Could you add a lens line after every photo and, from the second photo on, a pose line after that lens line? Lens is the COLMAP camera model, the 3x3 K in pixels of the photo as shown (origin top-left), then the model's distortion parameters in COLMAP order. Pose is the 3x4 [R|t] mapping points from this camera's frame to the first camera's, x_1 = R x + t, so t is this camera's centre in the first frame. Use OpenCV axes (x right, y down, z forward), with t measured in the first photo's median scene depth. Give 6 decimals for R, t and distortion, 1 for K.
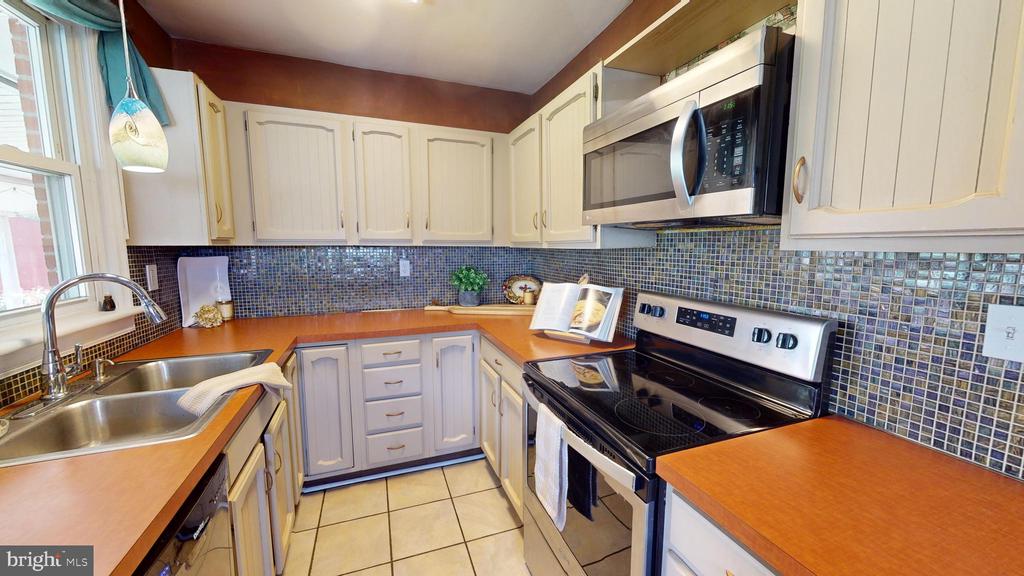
lens RADIAL K [[377.2, 0, 512.0], [0, 377.2, 288.0], [0, 0, 1]] dist [0.000133, 0.000056]
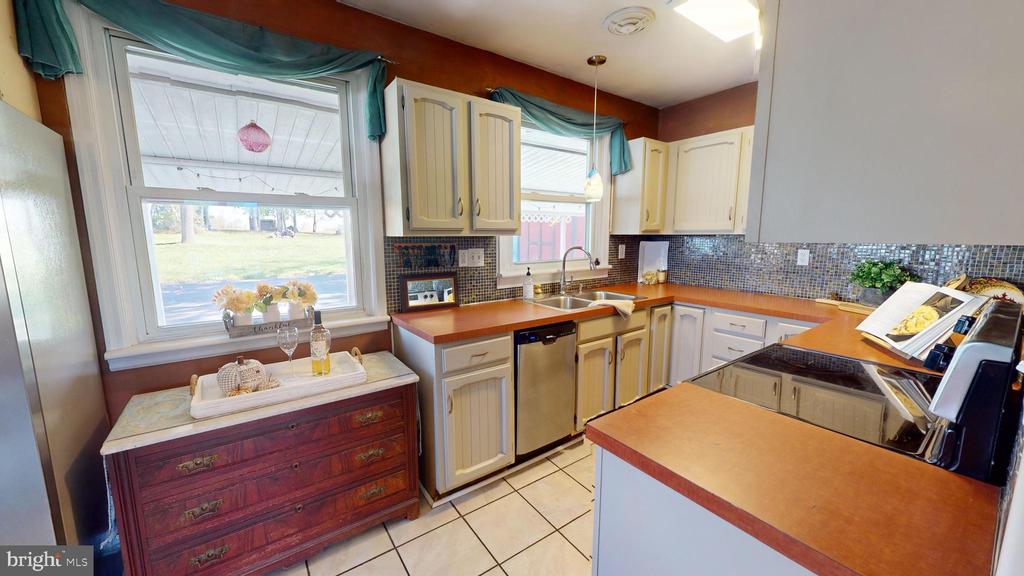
lens RADIAL K [[377.2, 0, 512.0], [0, 377.2, 288.0], [0, 0, 1]] dist [0.000133, 0.000056]
pose [[0.261295, 0.135661, -0.955678, 0.656508], [-0.109595, 0.987842, 0.110262, 0.003759], [0.959017, 0.075927, 0.272985, -0.019968]]
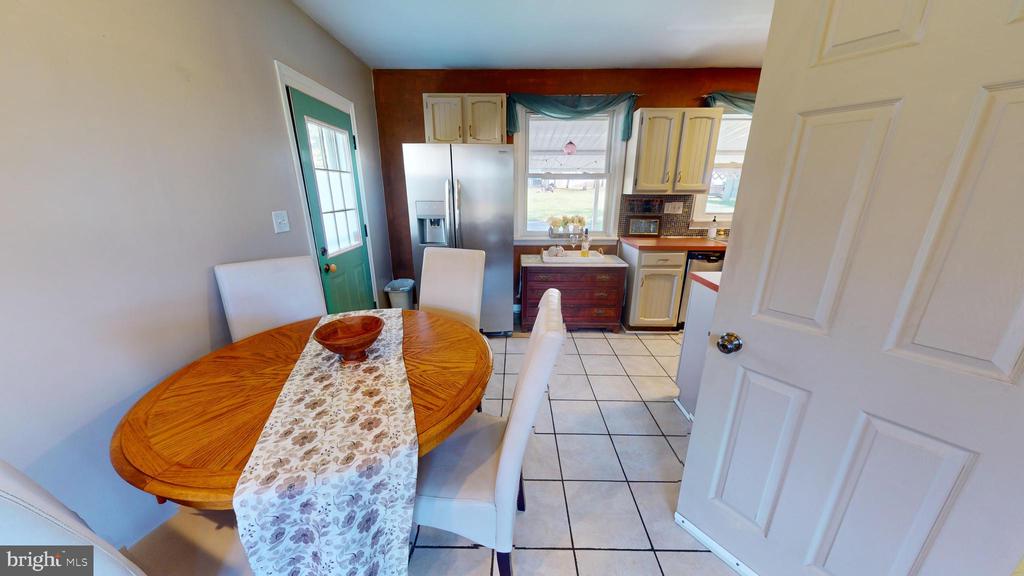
lens RADIAL K [[325.5, 0, 512.4], [0, 325.5, 289.4], [0, 0, 1]] dist [-0.000841, -0.000012]
pose [[-0.363967, 0.271792, -0.890874, 1.482679], [-0.108232, 0.937656, 0.330283, -0.018723], [0.925102, 0.216633, -0.311860, 0.028852]]
